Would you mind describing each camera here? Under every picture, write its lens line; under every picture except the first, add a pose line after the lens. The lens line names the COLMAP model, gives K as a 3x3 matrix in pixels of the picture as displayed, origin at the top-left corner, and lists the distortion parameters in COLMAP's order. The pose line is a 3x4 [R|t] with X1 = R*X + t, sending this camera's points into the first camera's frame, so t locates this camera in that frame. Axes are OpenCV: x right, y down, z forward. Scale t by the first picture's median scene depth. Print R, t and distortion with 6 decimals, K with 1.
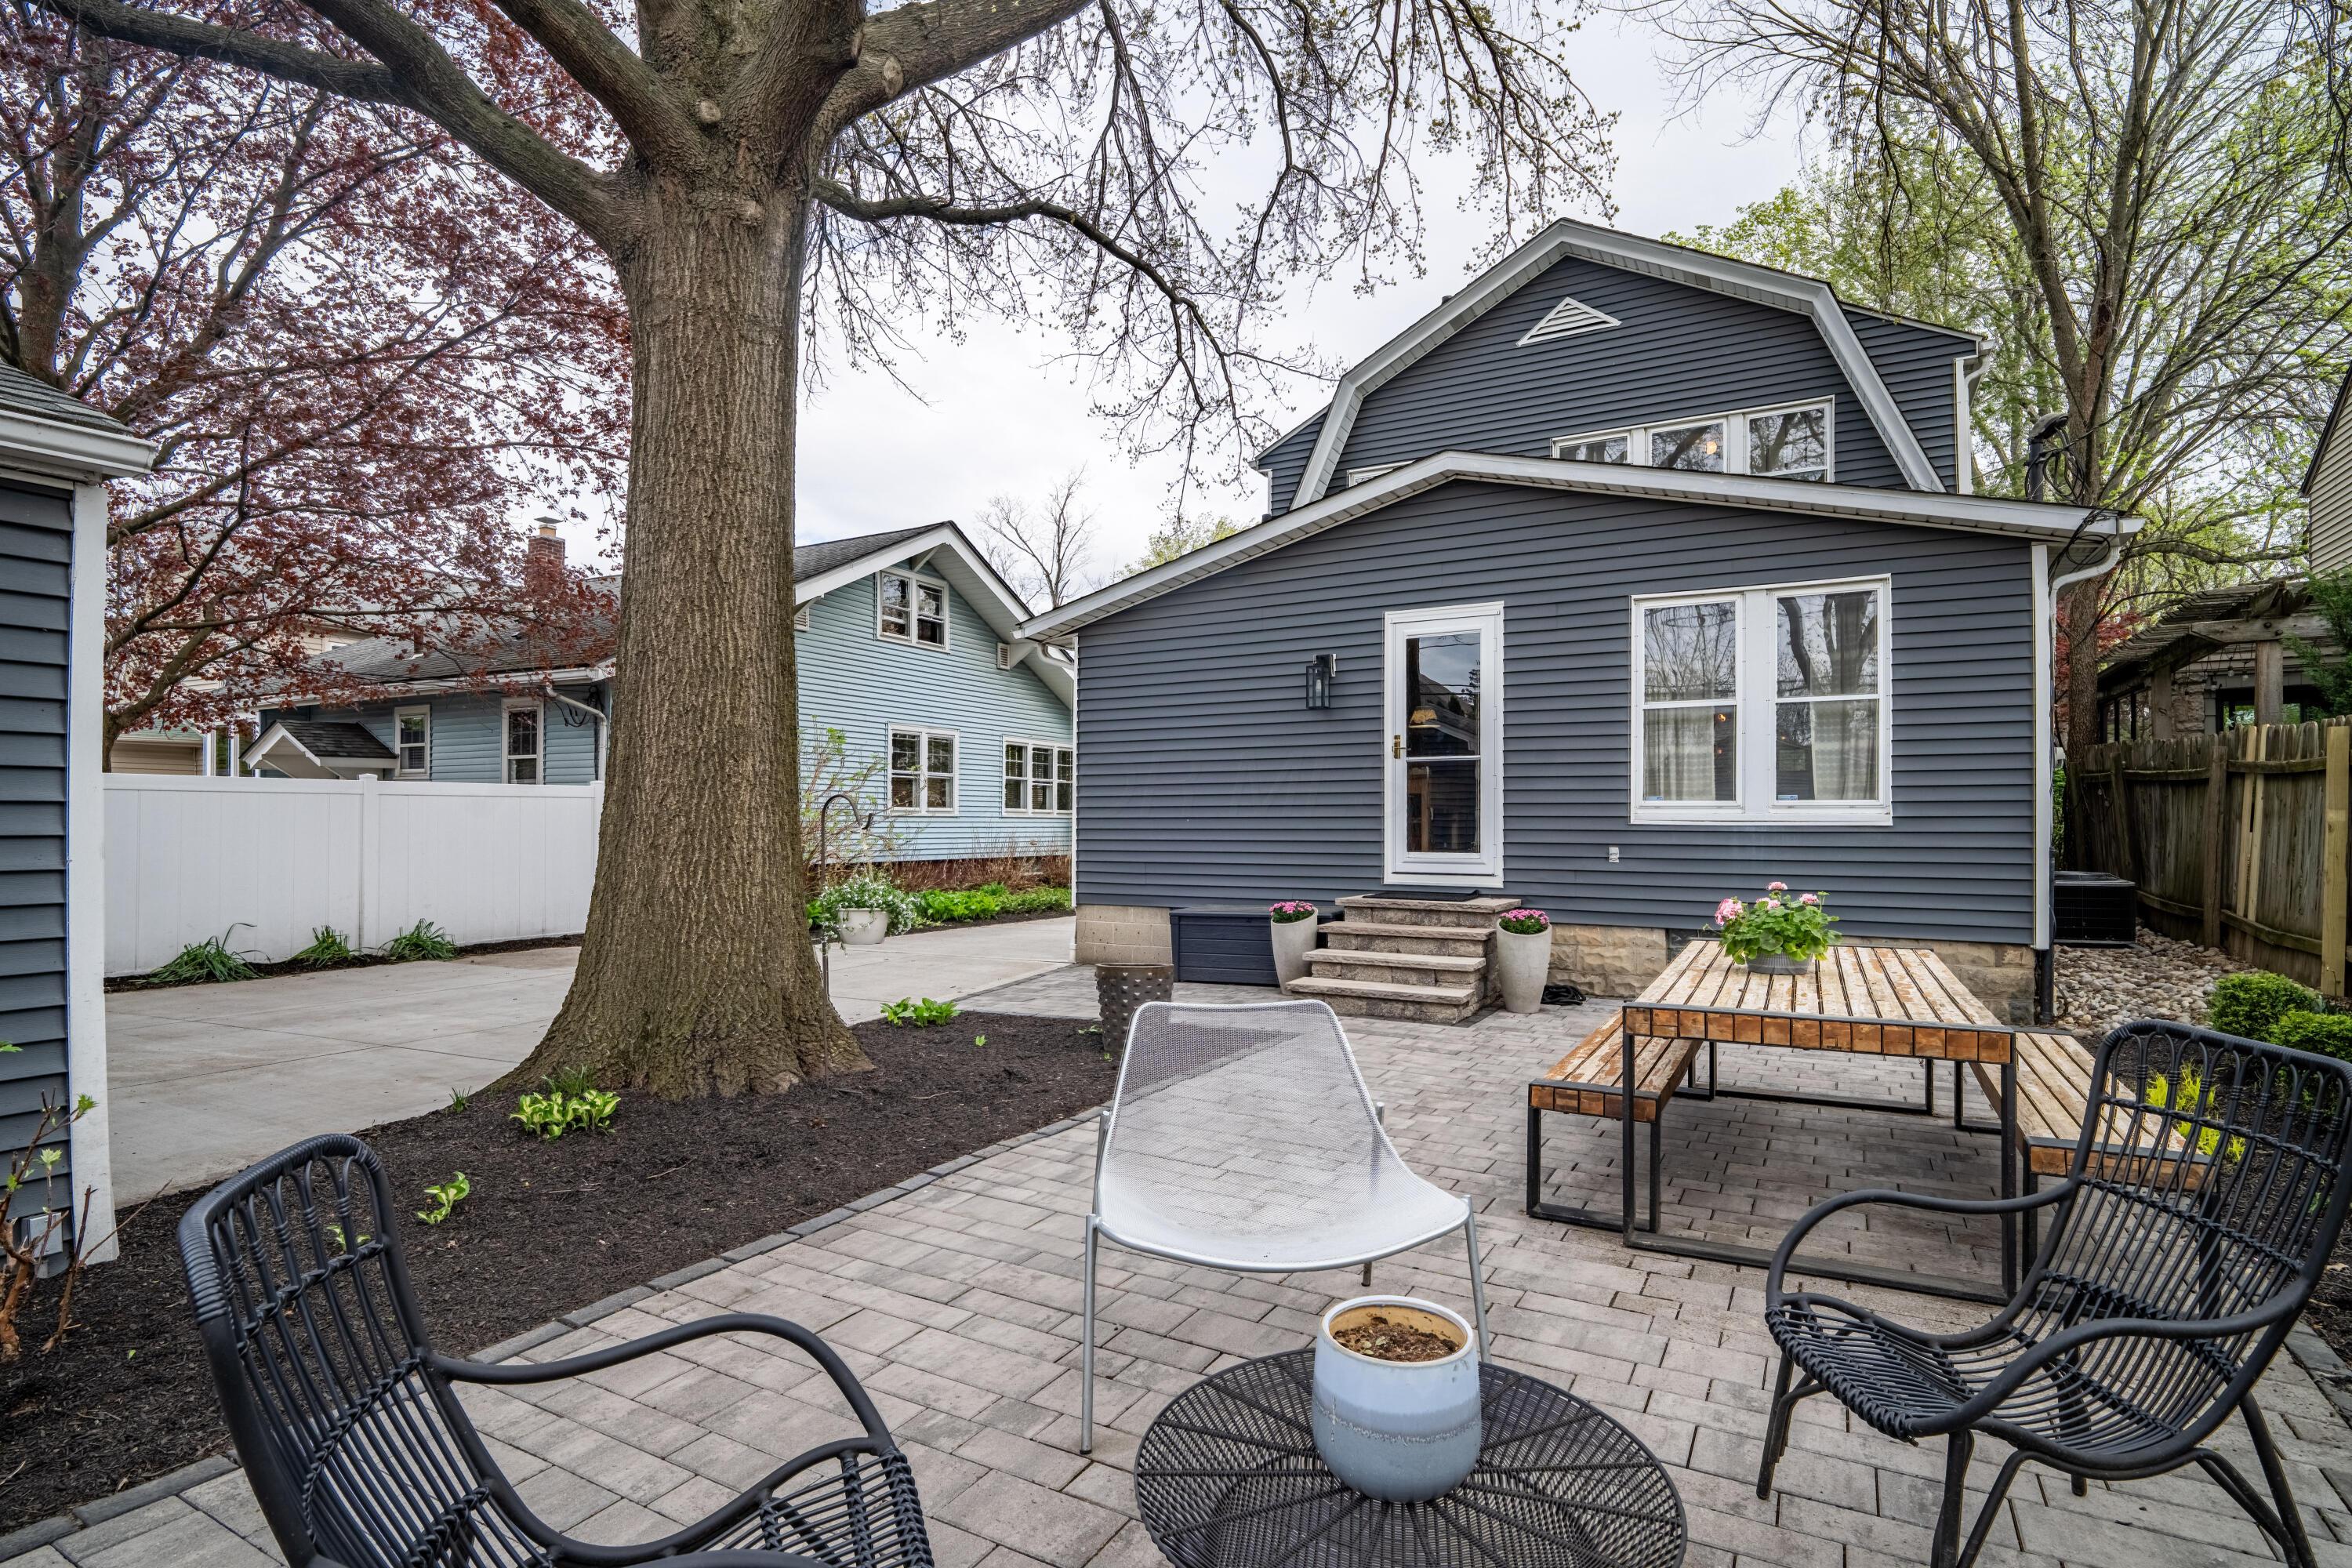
lens RADIAL K [[1108.2, 0, 1191.7], [0, 1108.2, 819.6], [0, 0, 1]] dist [-0.003619, -0.001283]
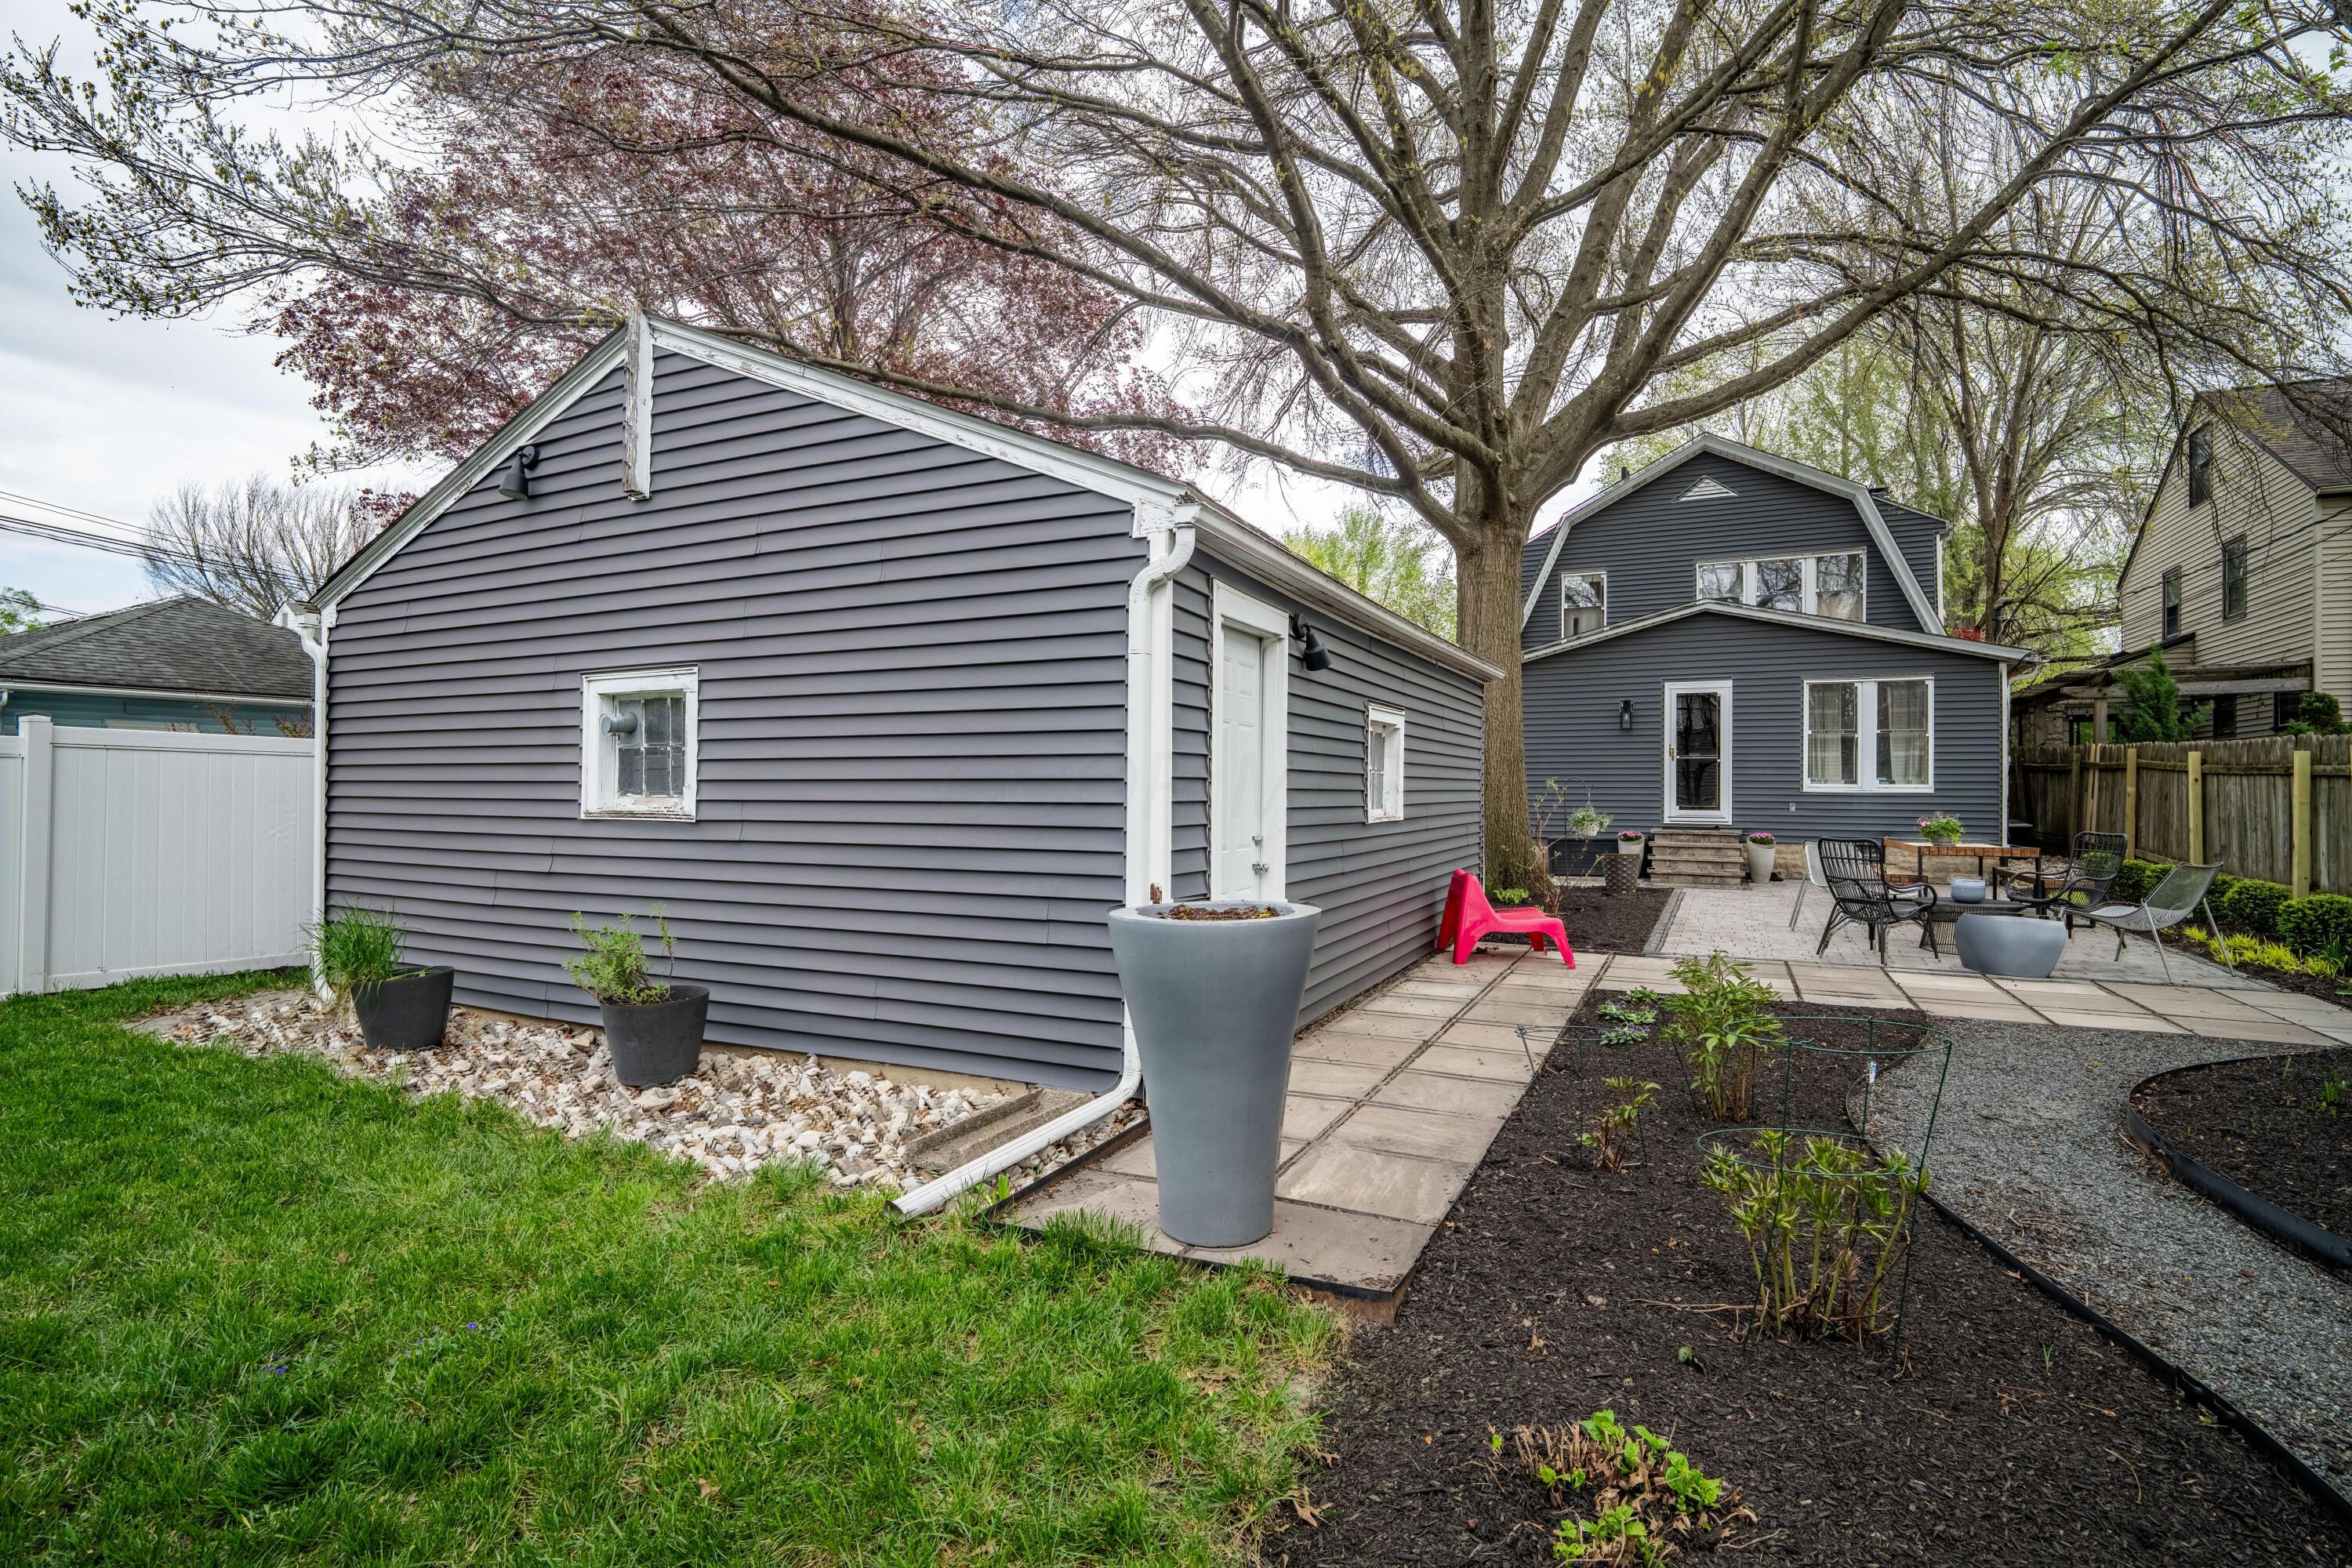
lens RADIAL K [[1108.2, 0, 1172.3], [0, 1108.2, 787.7], [0, 0, 1]] dist [-0.003619, -0.001283]
pose [[0.996887, 0.005367, 0.078659, -0.863360], [-0.004857, 0.999966, -0.006677, 0.014592], [-0.078692, 0.006275, 0.996879, -0.867357]]
